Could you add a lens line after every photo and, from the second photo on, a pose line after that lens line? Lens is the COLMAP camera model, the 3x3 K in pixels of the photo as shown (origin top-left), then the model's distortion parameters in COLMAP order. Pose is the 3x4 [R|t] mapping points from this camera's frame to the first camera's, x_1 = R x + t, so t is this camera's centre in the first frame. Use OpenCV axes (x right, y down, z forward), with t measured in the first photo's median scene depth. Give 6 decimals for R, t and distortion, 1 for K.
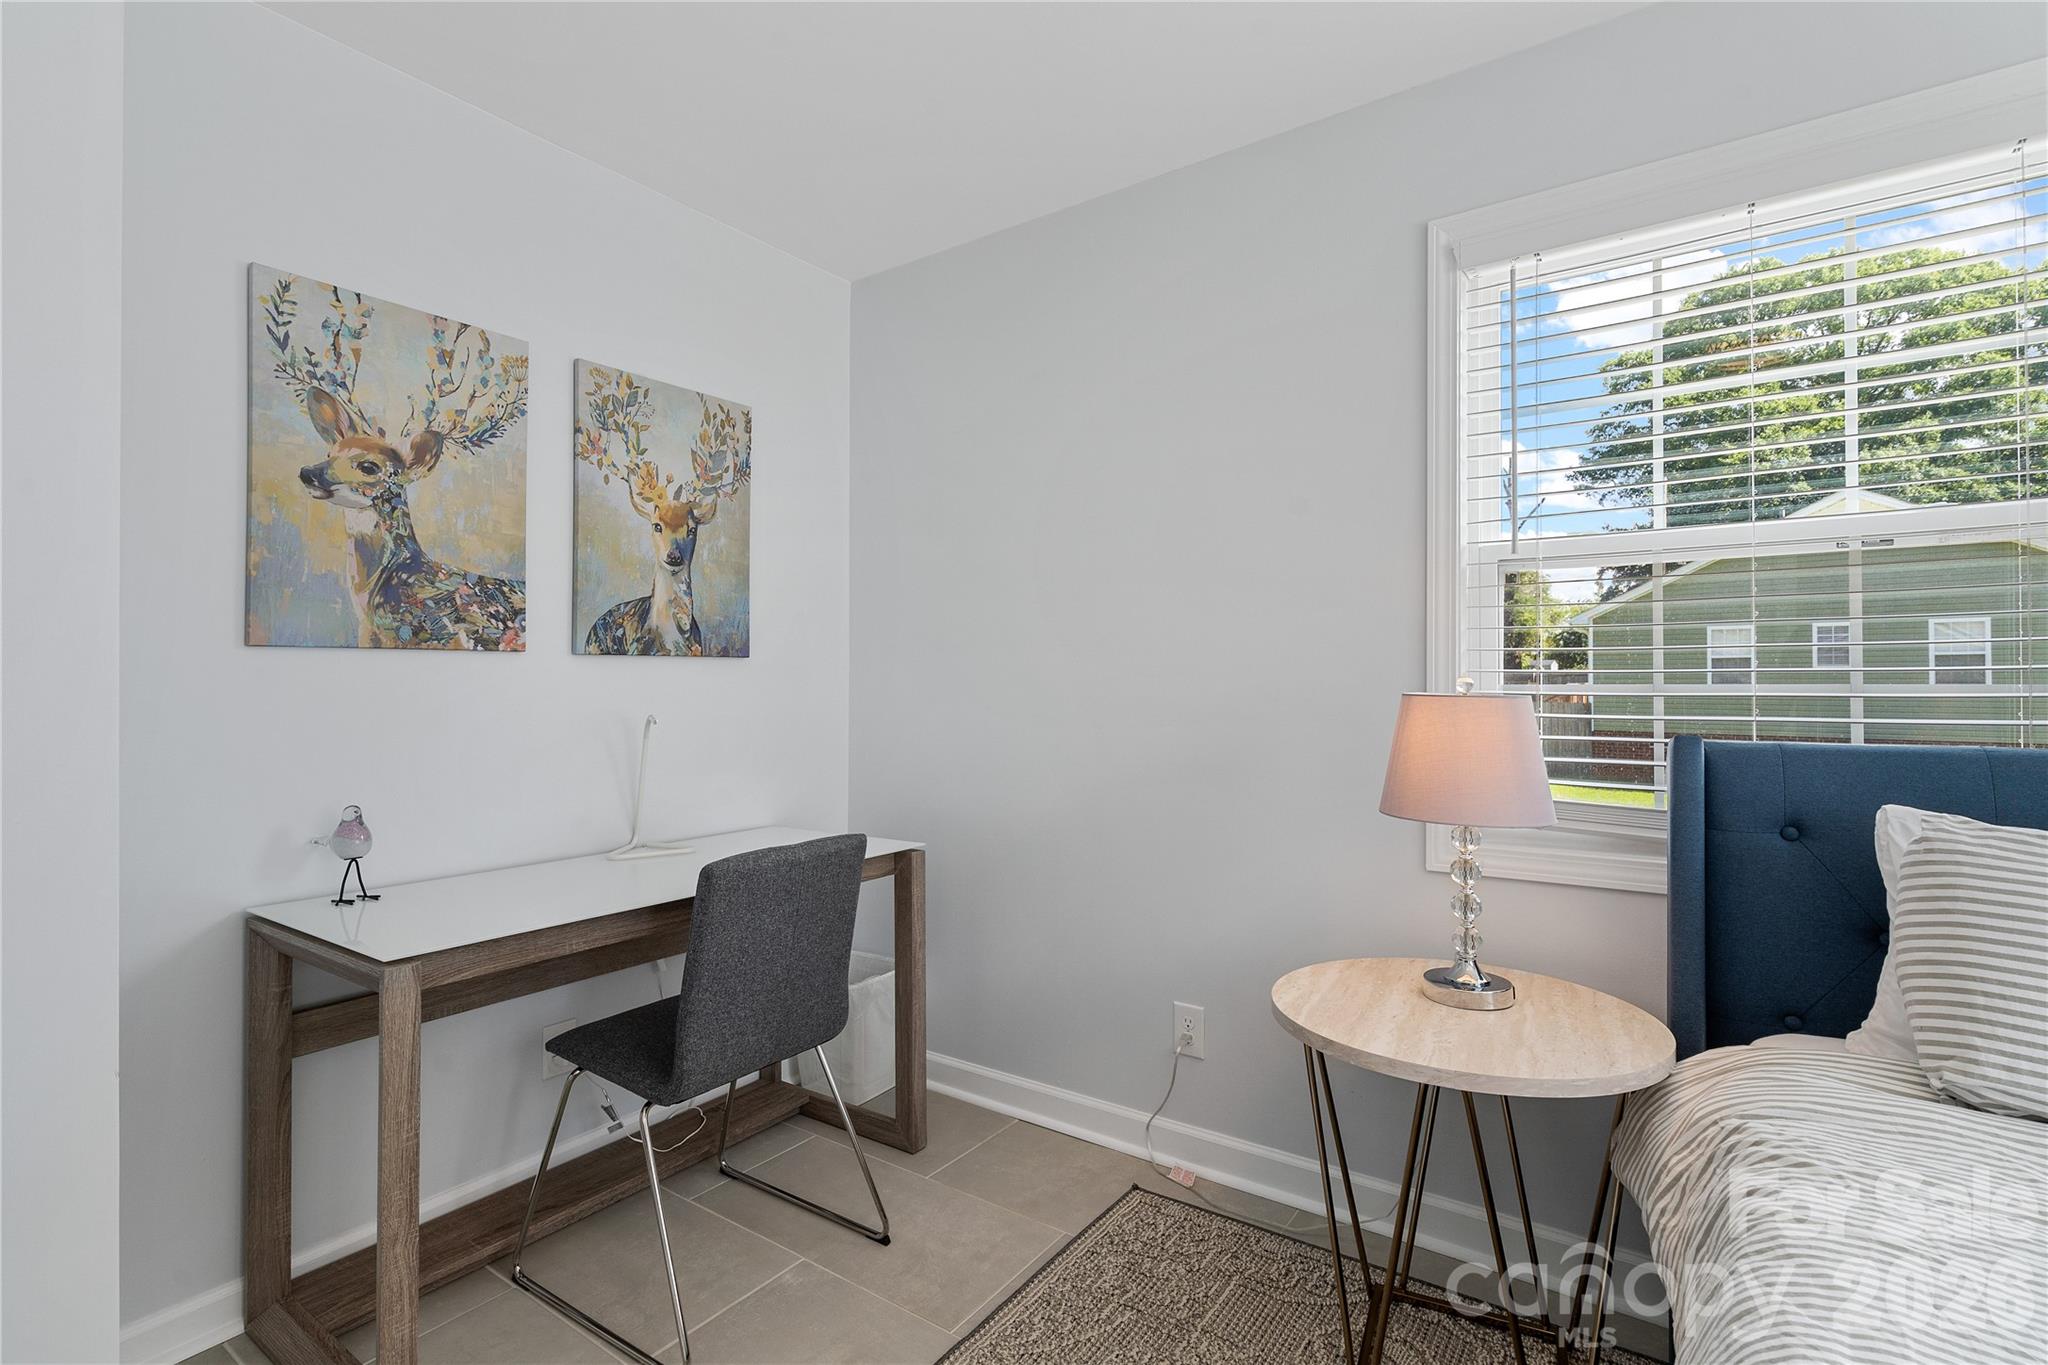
lens RADIAL K [[935.7, 0, 1003.1], [0, 935.7, 683.7], [0, 0, 1]] dist [-0.005344, -0.000369]
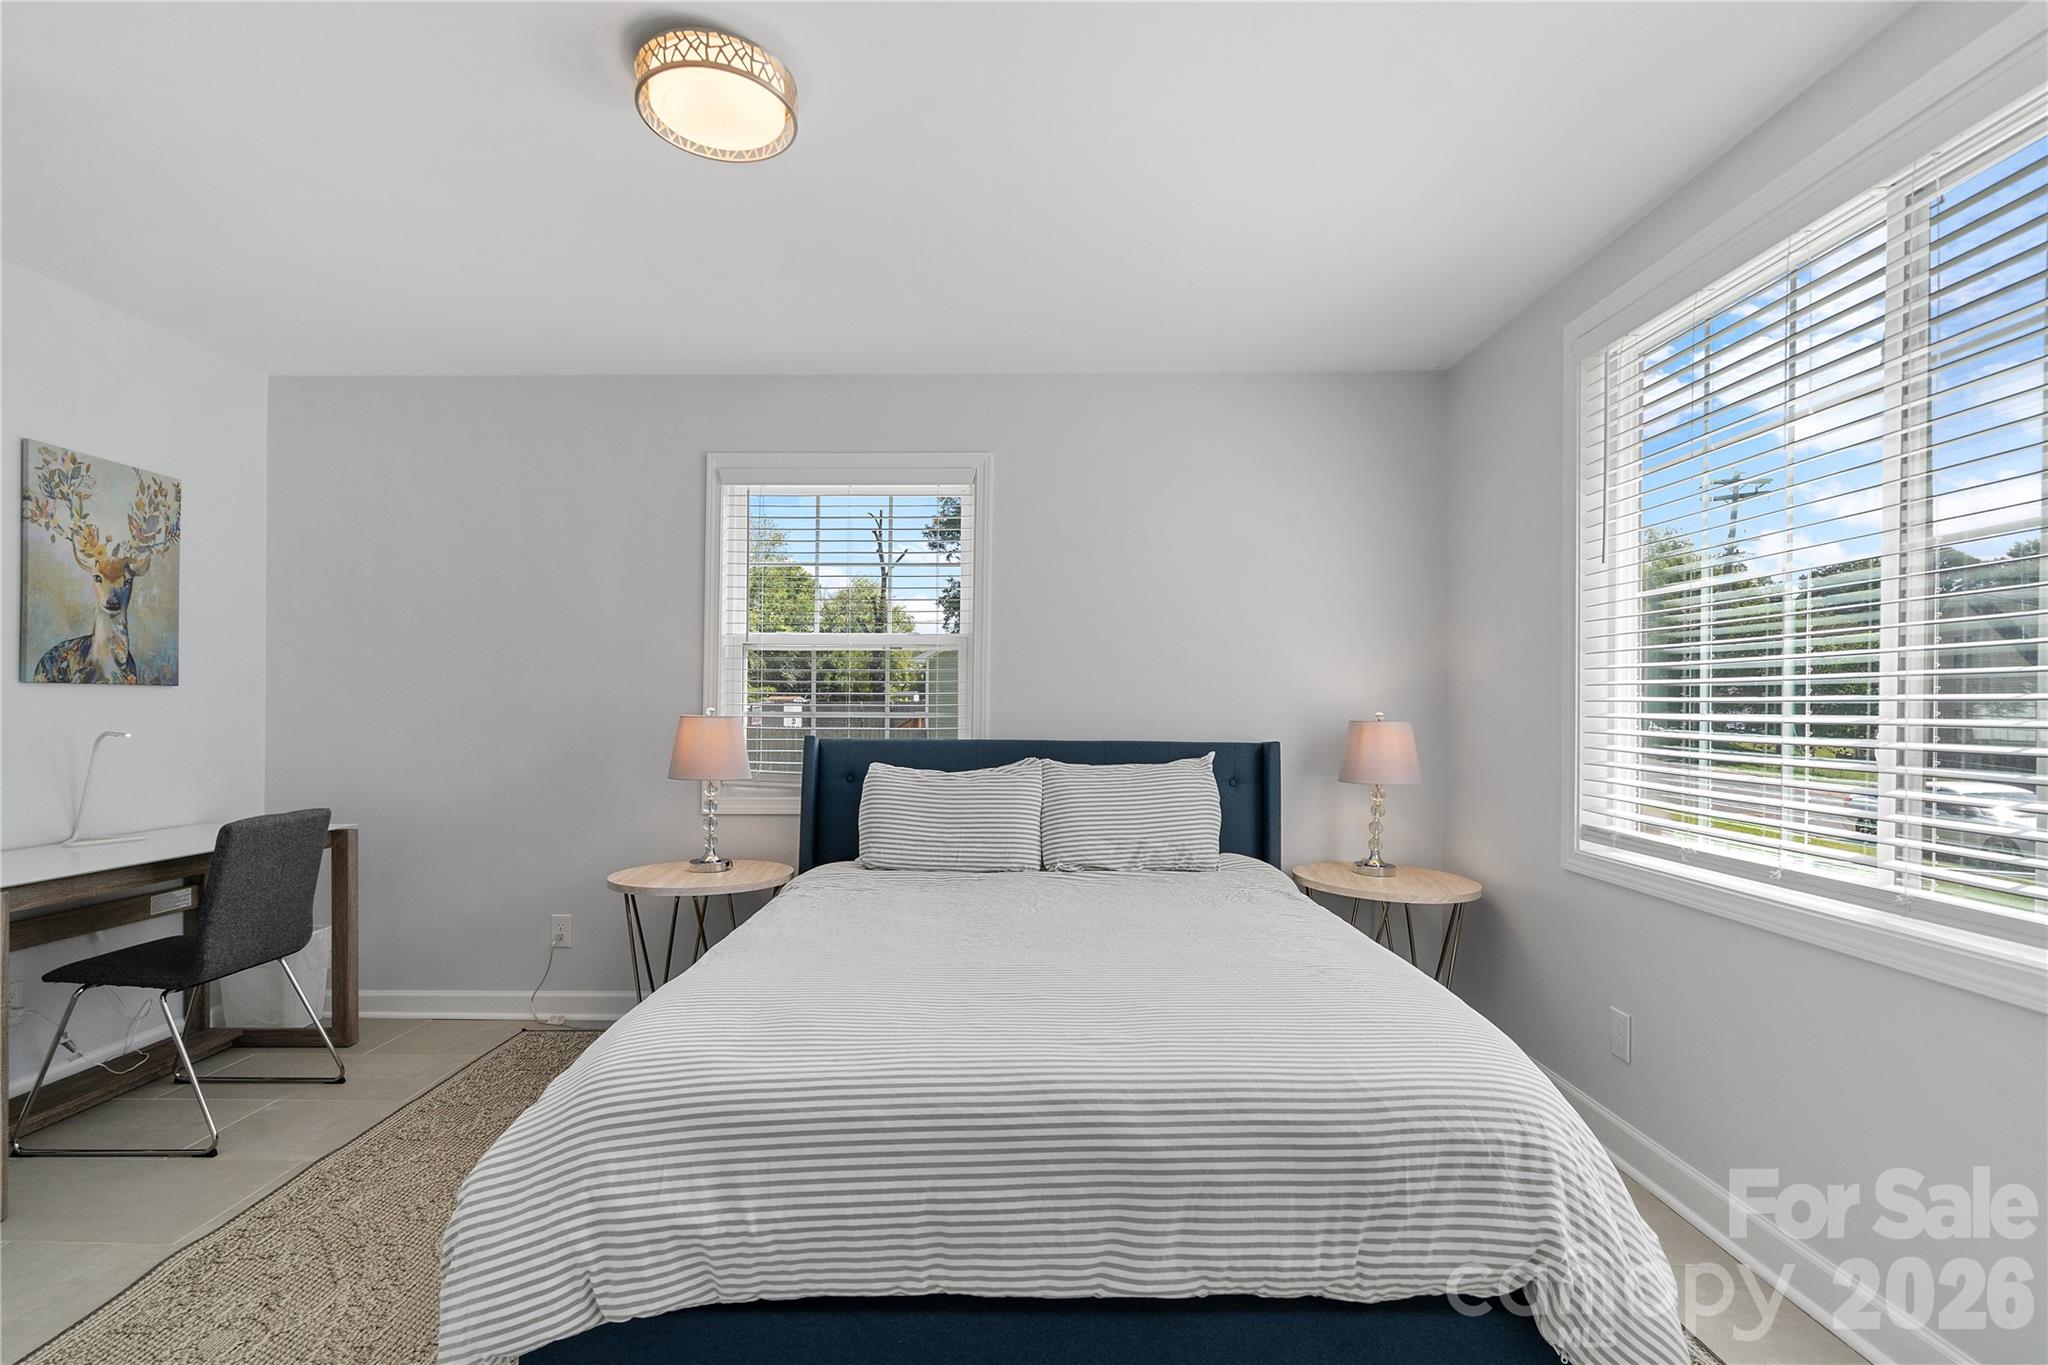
lens RADIAL K [[945.1, 0, 967.4], [0, 945.1, 710.4], [0, 0, 1]] dist [0.000635, 0.000555]
pose [[0.830280, 0.006803, 0.557304, -0.116287], [-0.005994, 0.999977, -0.003276, 0.002063], [-0.557314, -0.000621, 0.830302, -0.665337]]
